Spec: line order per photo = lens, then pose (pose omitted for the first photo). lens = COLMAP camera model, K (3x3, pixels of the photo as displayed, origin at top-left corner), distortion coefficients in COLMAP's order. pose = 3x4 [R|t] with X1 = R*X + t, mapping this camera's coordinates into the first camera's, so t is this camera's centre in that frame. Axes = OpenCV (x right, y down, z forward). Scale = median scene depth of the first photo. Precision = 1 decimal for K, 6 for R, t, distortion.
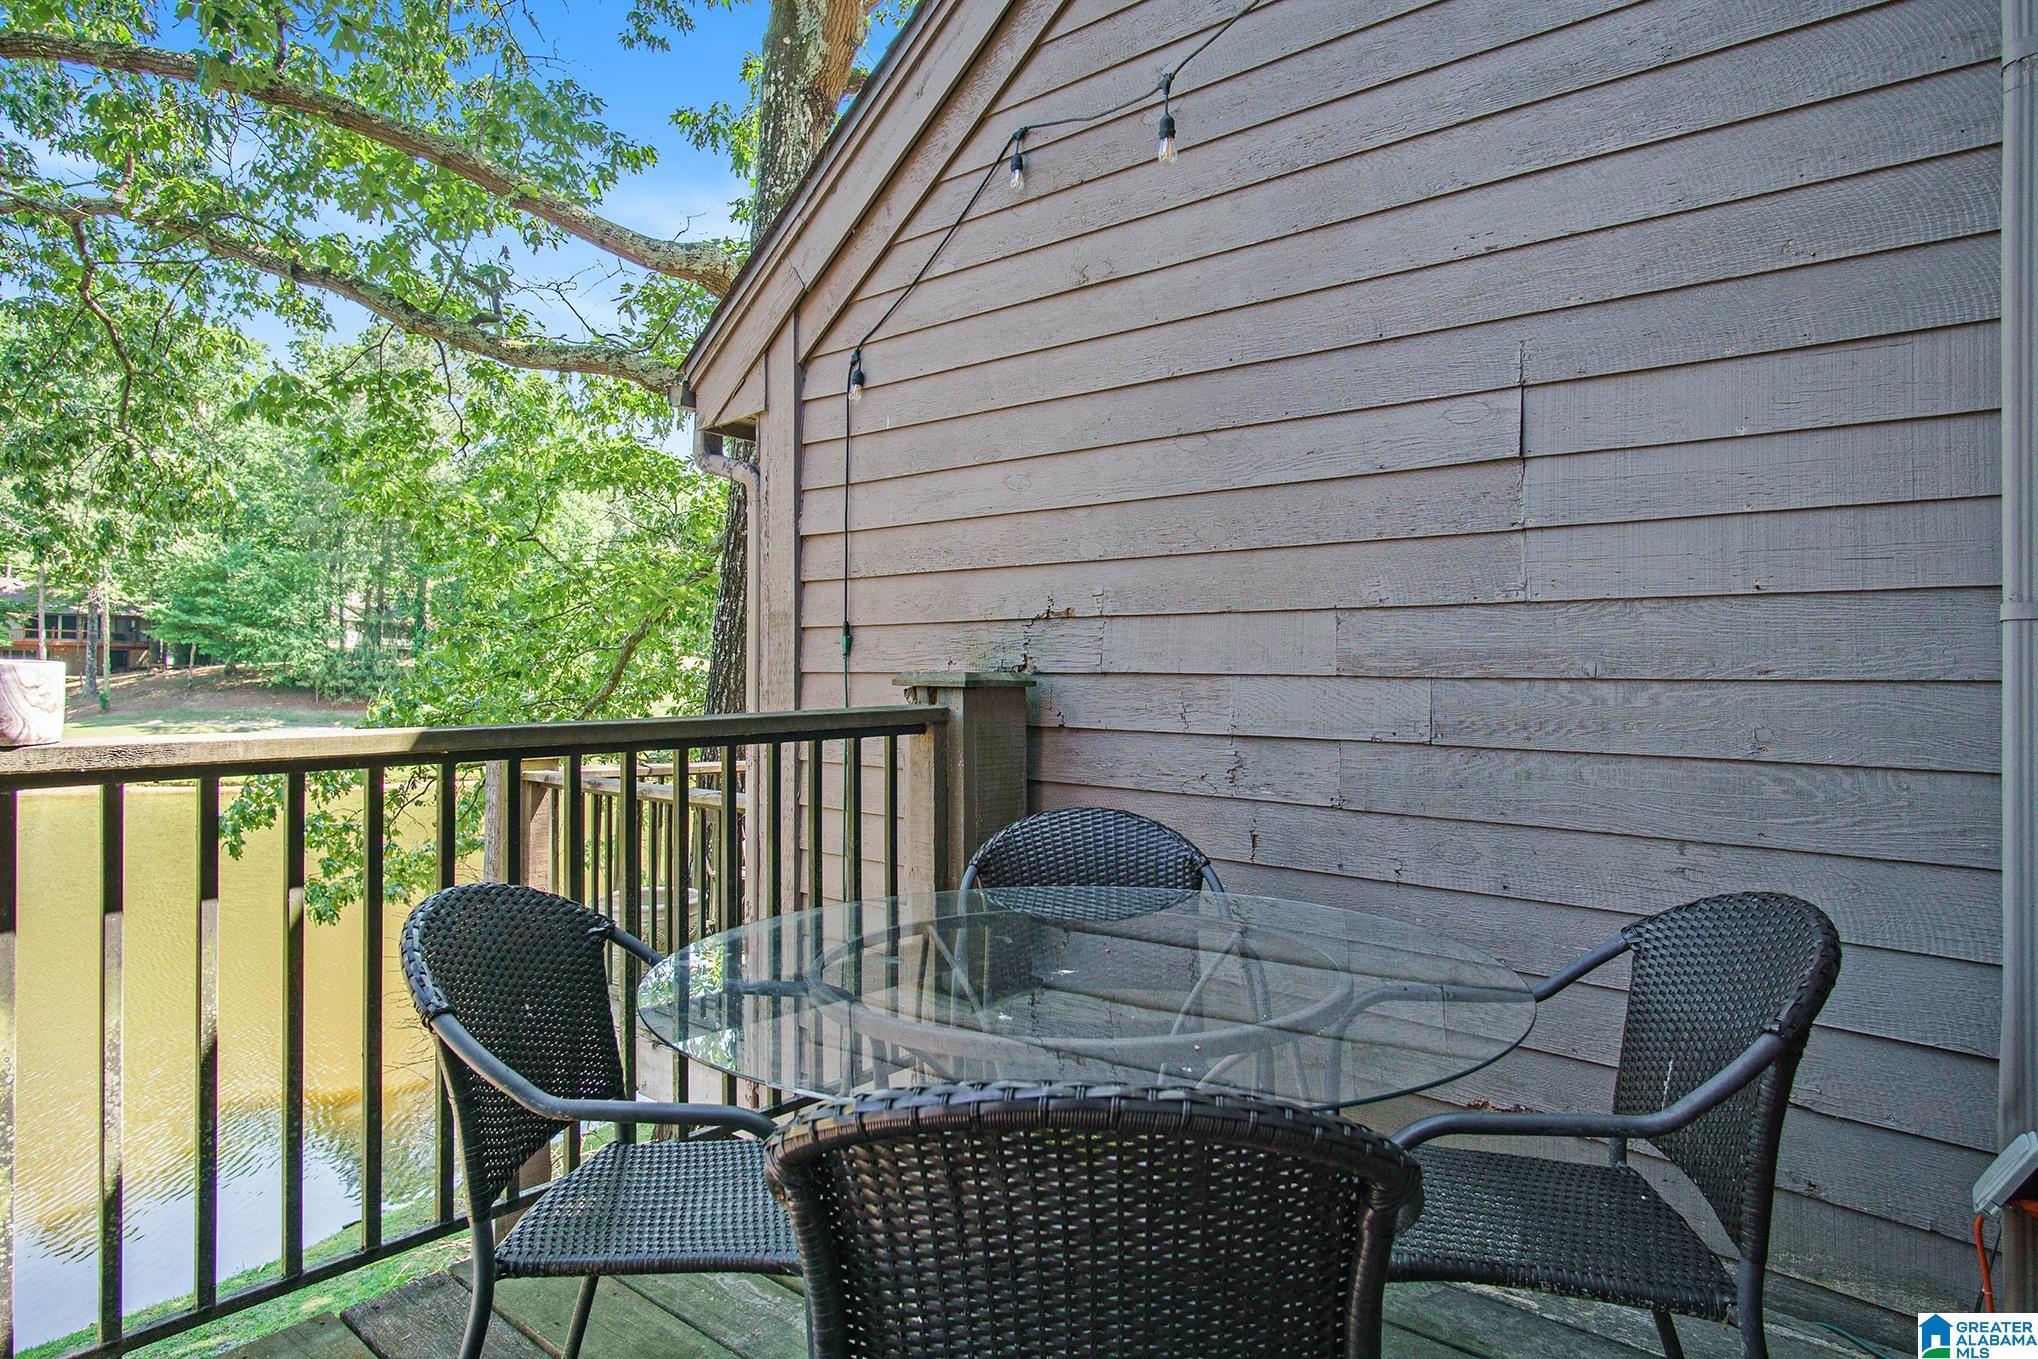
lens RADIAL K [[1112.3, 0, 1028.6], [0, 1112.3, 682.8], [0, 0, 1]] dist [-0.027536, 0.004903]
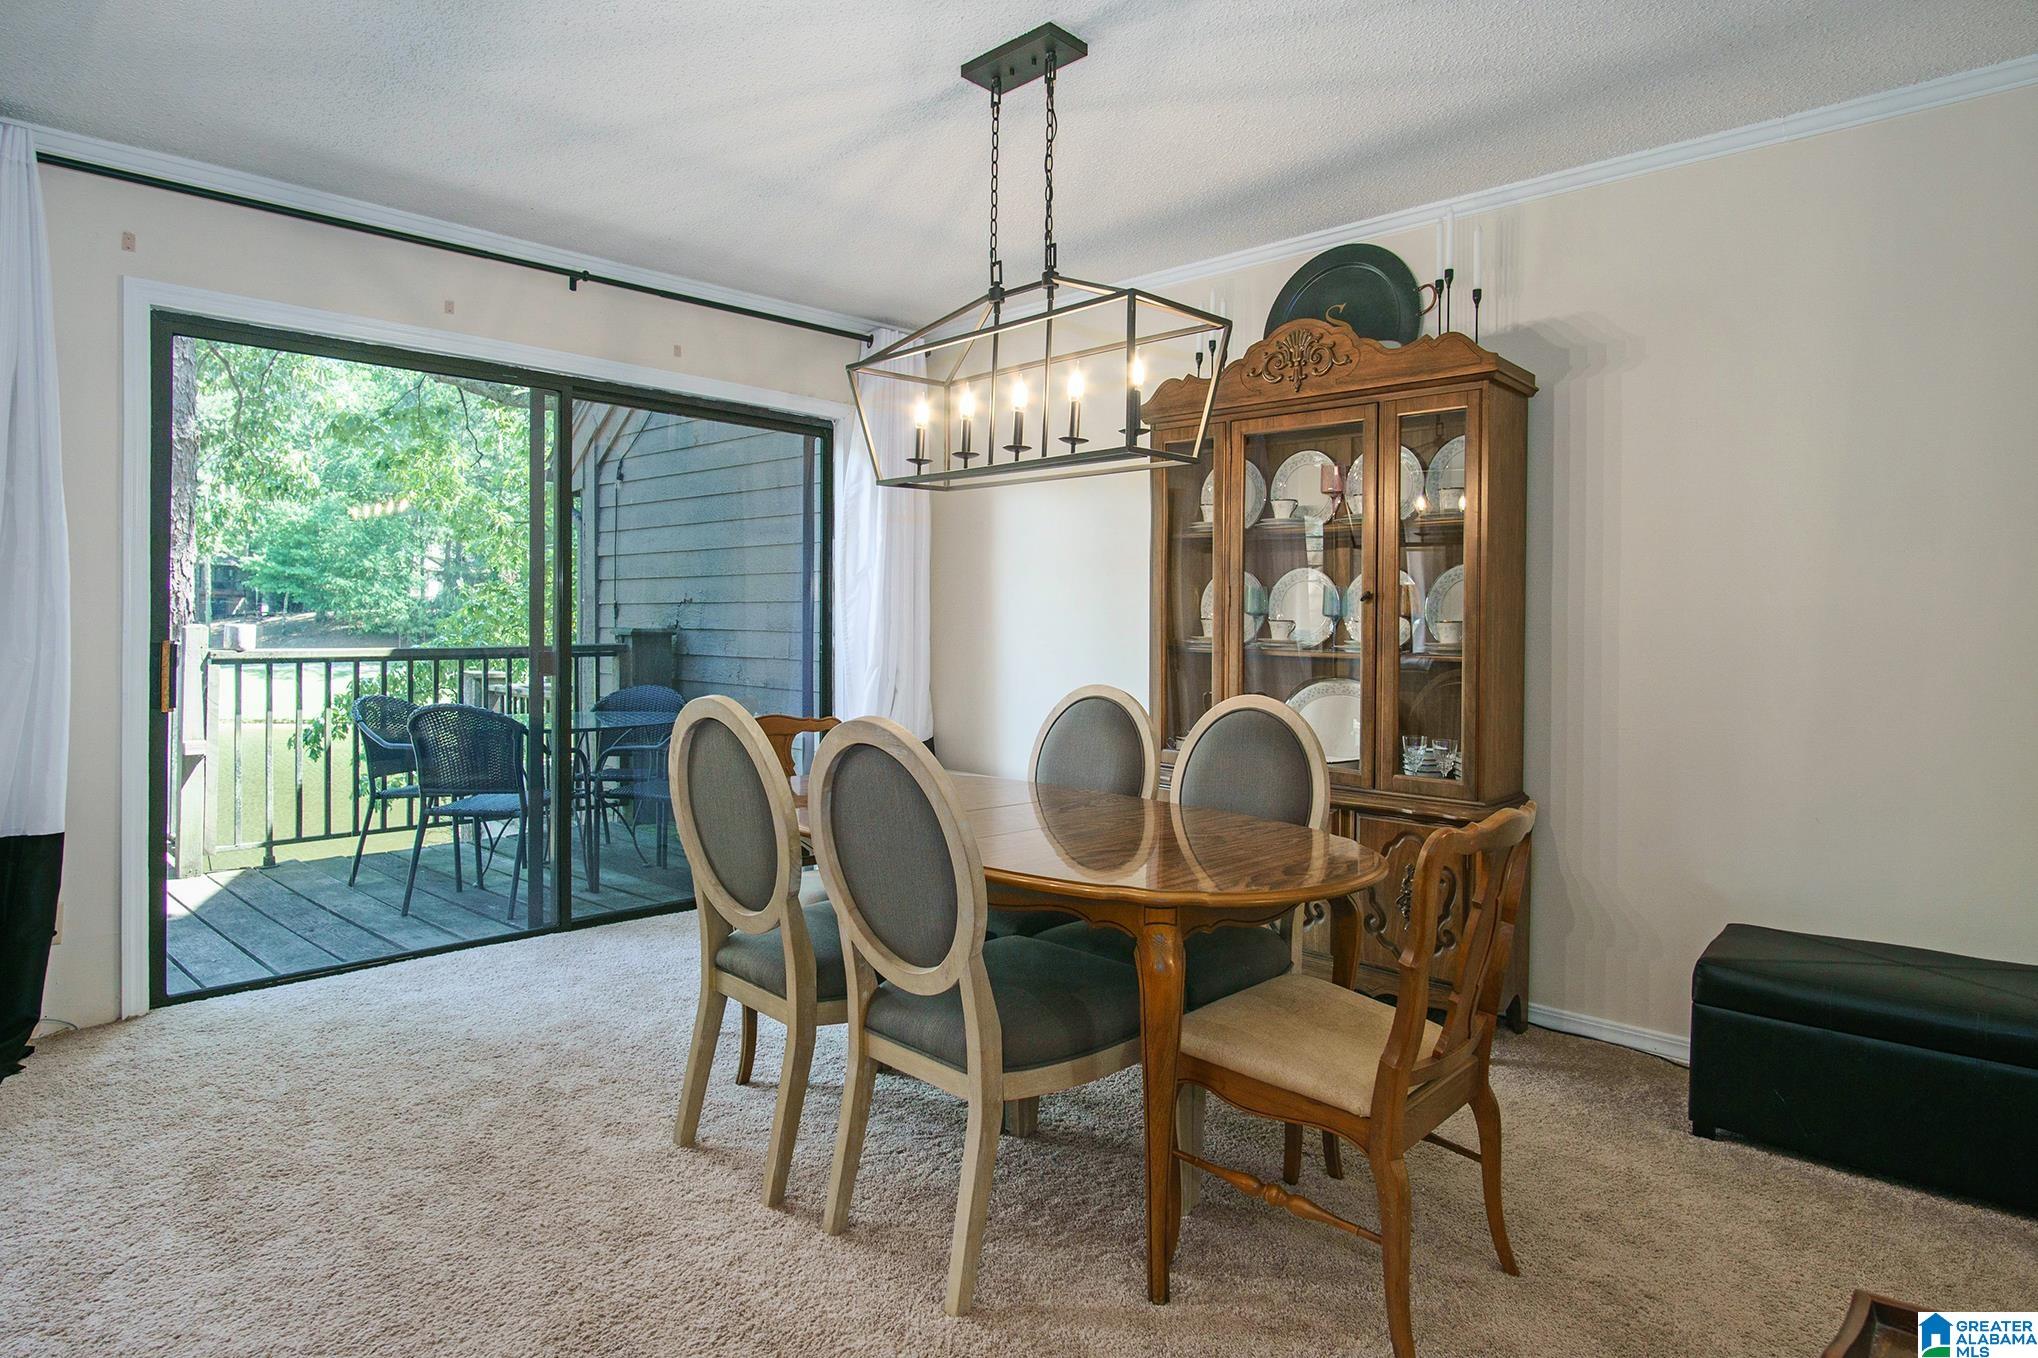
lens RADIAL K [[1130.2, 0, 1020.3], [0, 1130.2, 658.1], [0, 0, 1]] dist [-0.005207, -0.001506]
pose [[0.997191, 0.006657, -0.074606, 0.273129], [-0.005019, 0.999743, 0.022127, -0.001261], [0.074734, -0.021690, 0.996968, -0.364965]]
